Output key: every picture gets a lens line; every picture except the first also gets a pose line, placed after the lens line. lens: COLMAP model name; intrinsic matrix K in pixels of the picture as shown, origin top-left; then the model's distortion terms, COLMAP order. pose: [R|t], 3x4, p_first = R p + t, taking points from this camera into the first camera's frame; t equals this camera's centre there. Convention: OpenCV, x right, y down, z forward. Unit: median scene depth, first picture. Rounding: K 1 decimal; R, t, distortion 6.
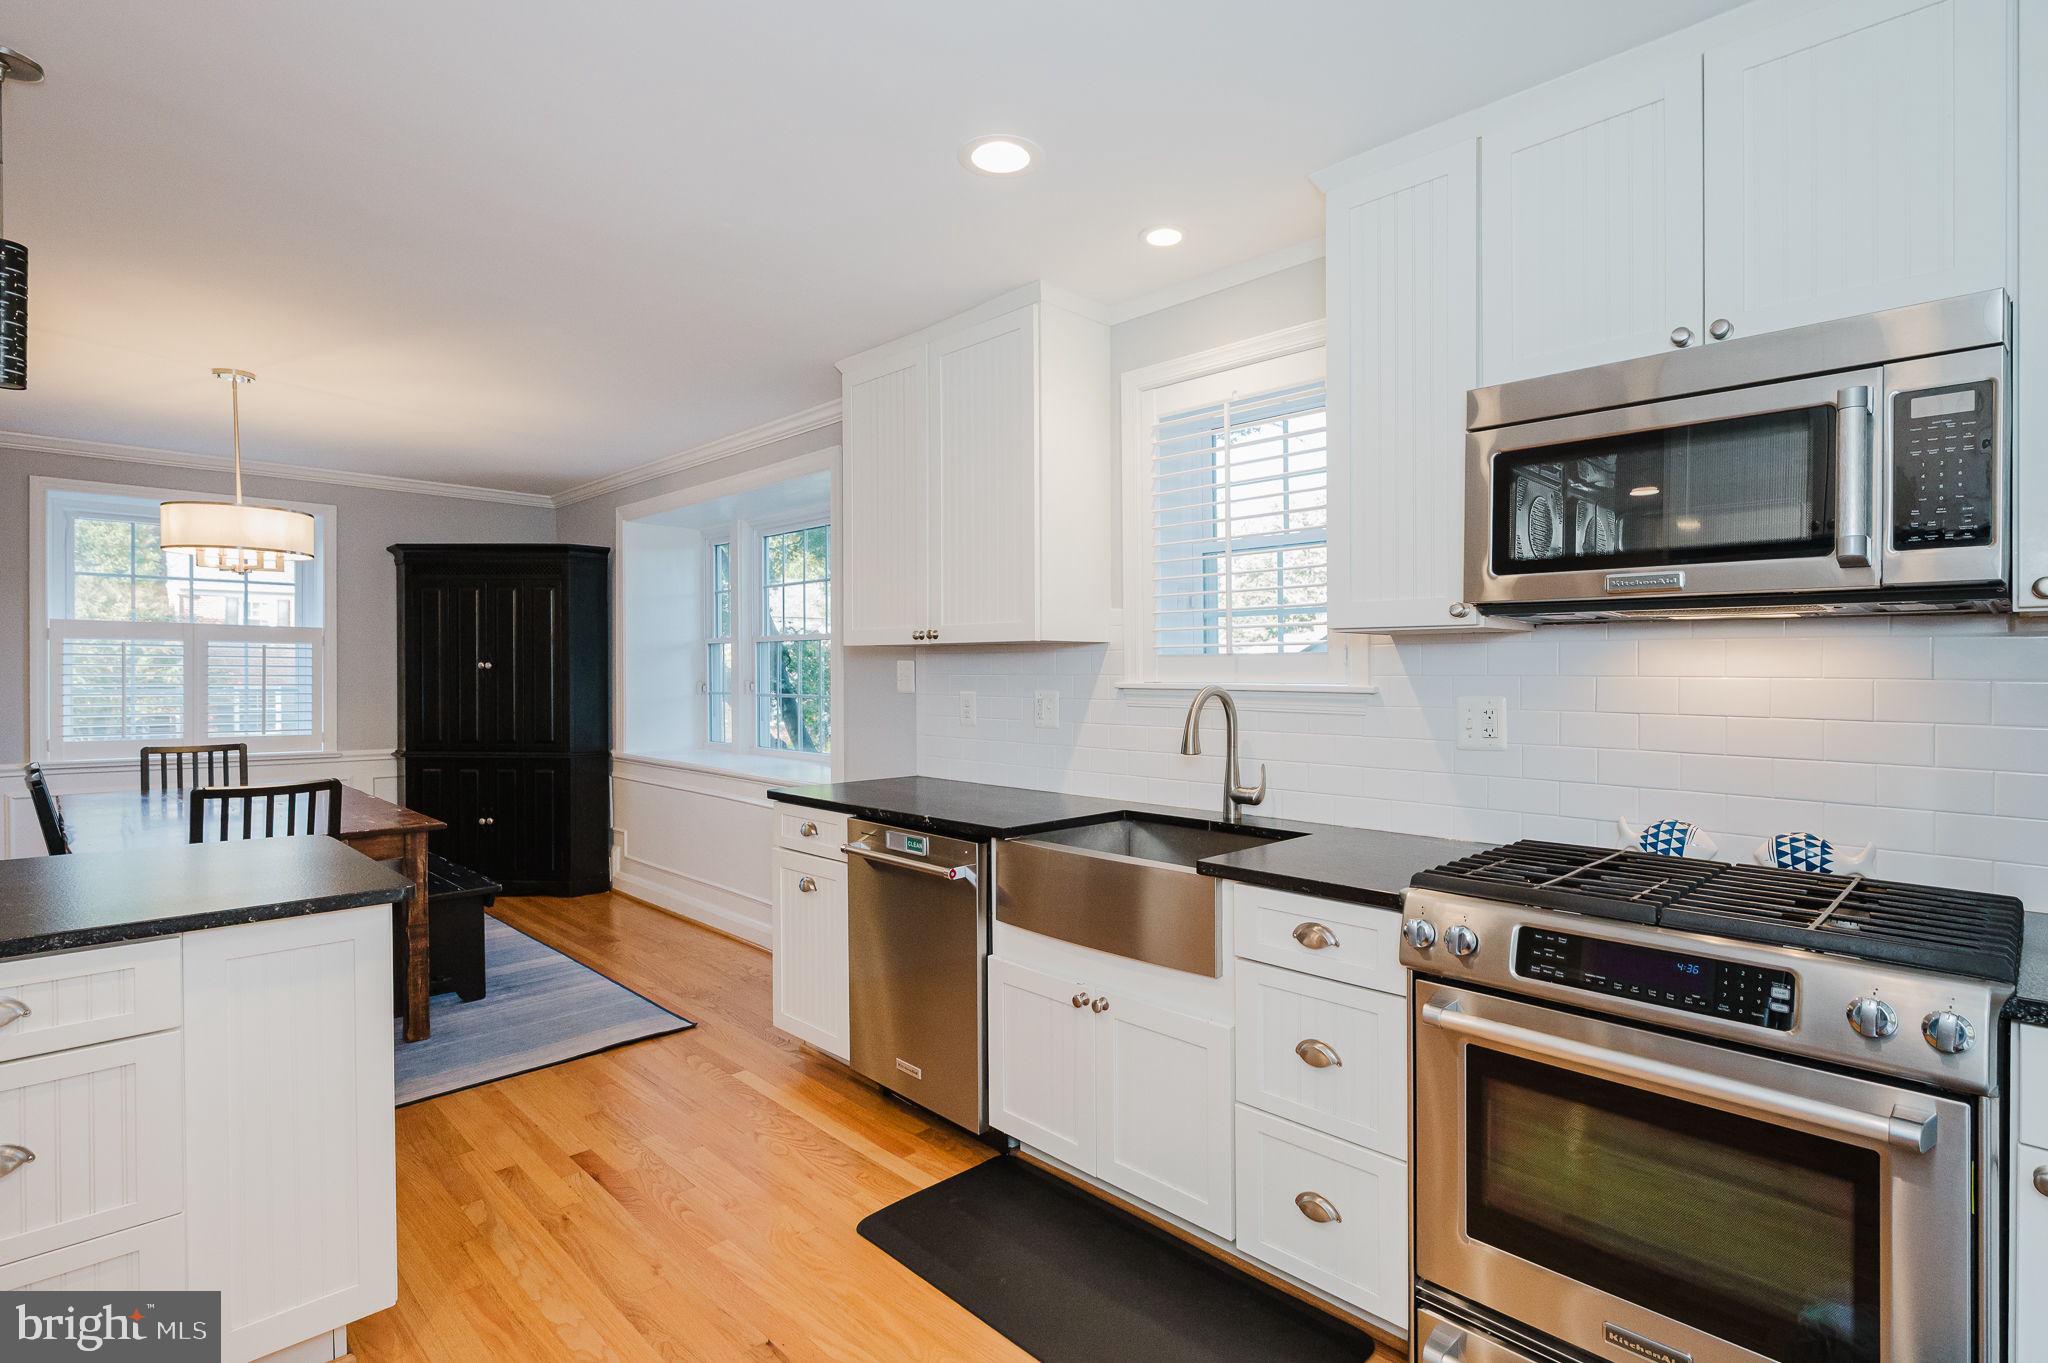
lens RADIAL K [[1000.1, 0, 1015.5], [0, 1000.1, 685.2], [0, 0, 1]] dist [0.000502, 0.000736]
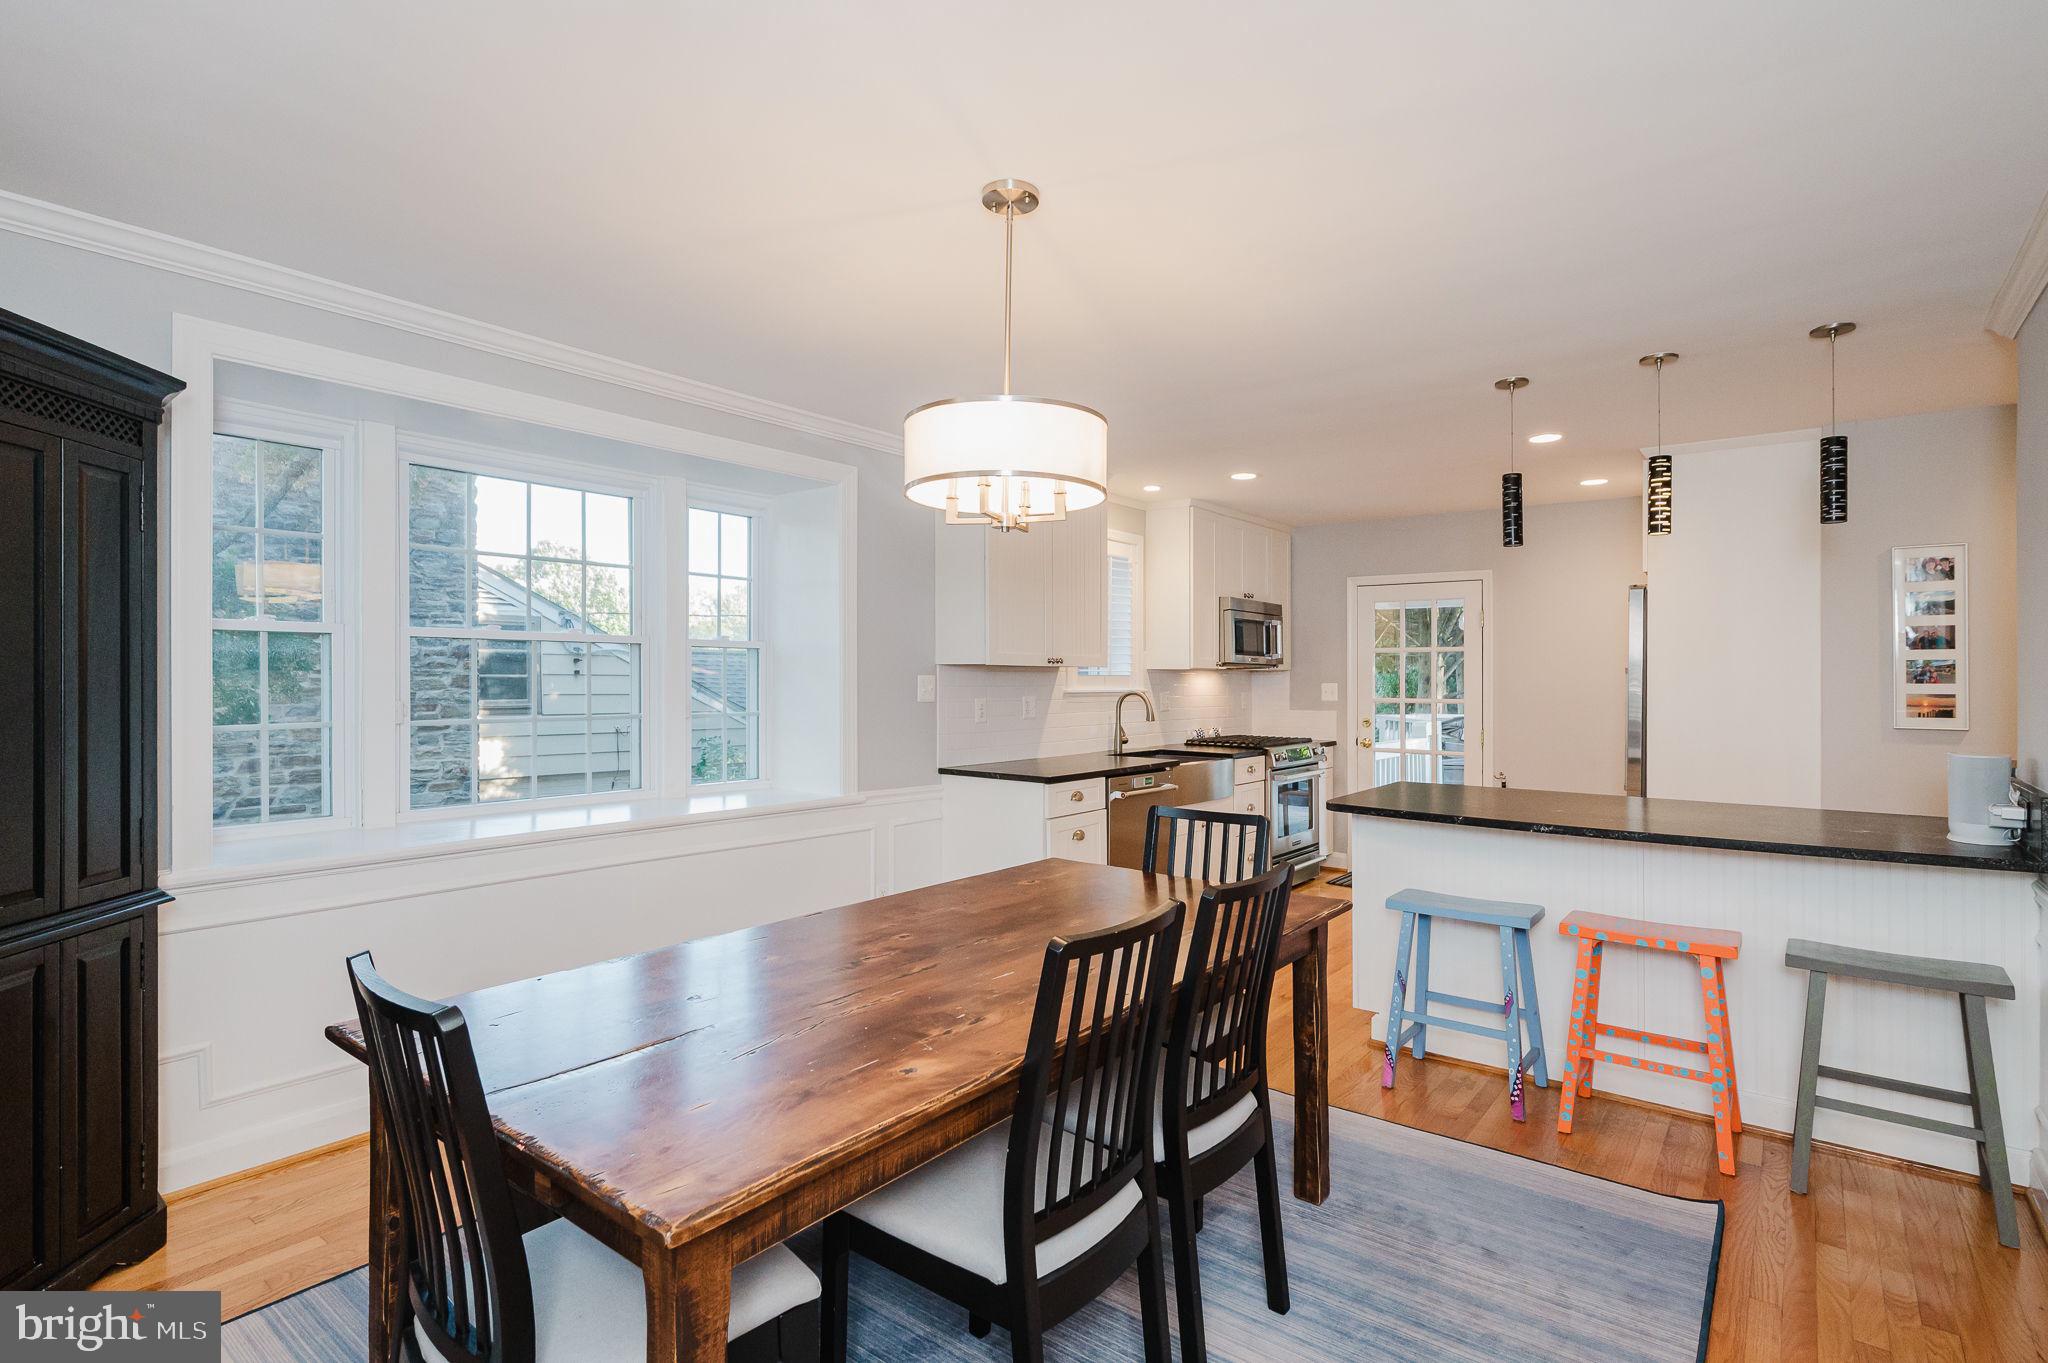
lens RADIAL K [[1000.1, 0, 1013.1], [0, 1000.1, 673.2], [0, 0, 1]] dist [0.000502, 0.000736]
pose [[-0.142138, 0.003264, 0.989841, -1.874354], [0.003931, 0.999989, -0.002733, -0.031412], [-0.989839, 0.003503, -0.142149, 1.519227]]
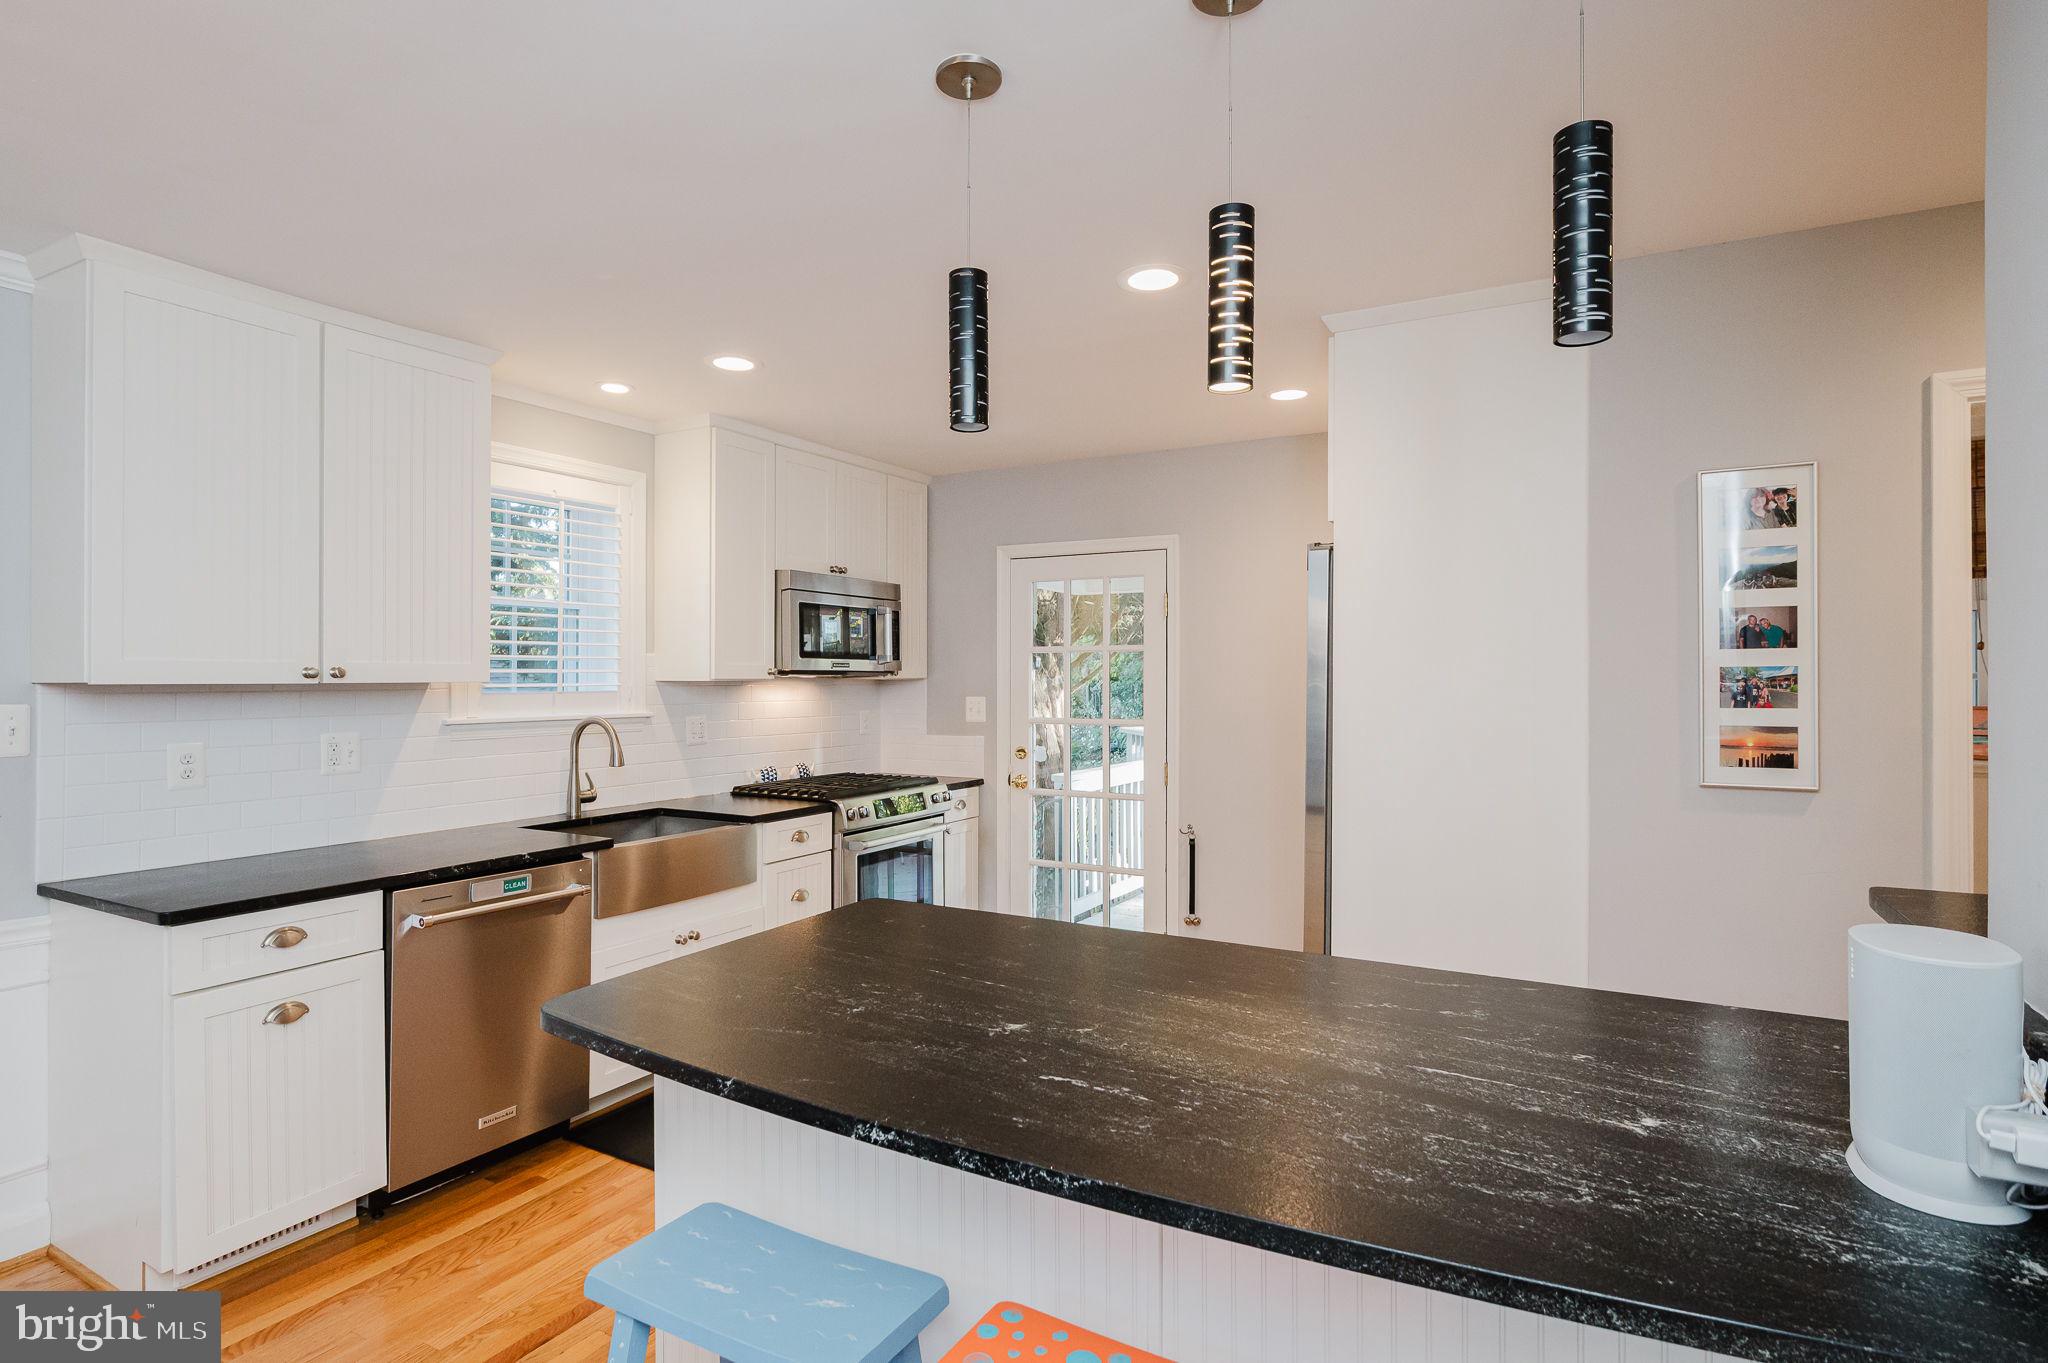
lens RADIAL K [[1000.1, 0, 1032.7], [0, 1000.1, 680.3], [0, 0, 1]] dist [0.000502, 0.000736]
pose [[-0.284207, -0.004123, 0.958754, -1.237608], [0.010497, 0.999917, 0.007411, -0.051186], [-0.958705, 0.012170, -0.284141, 0.793339]]
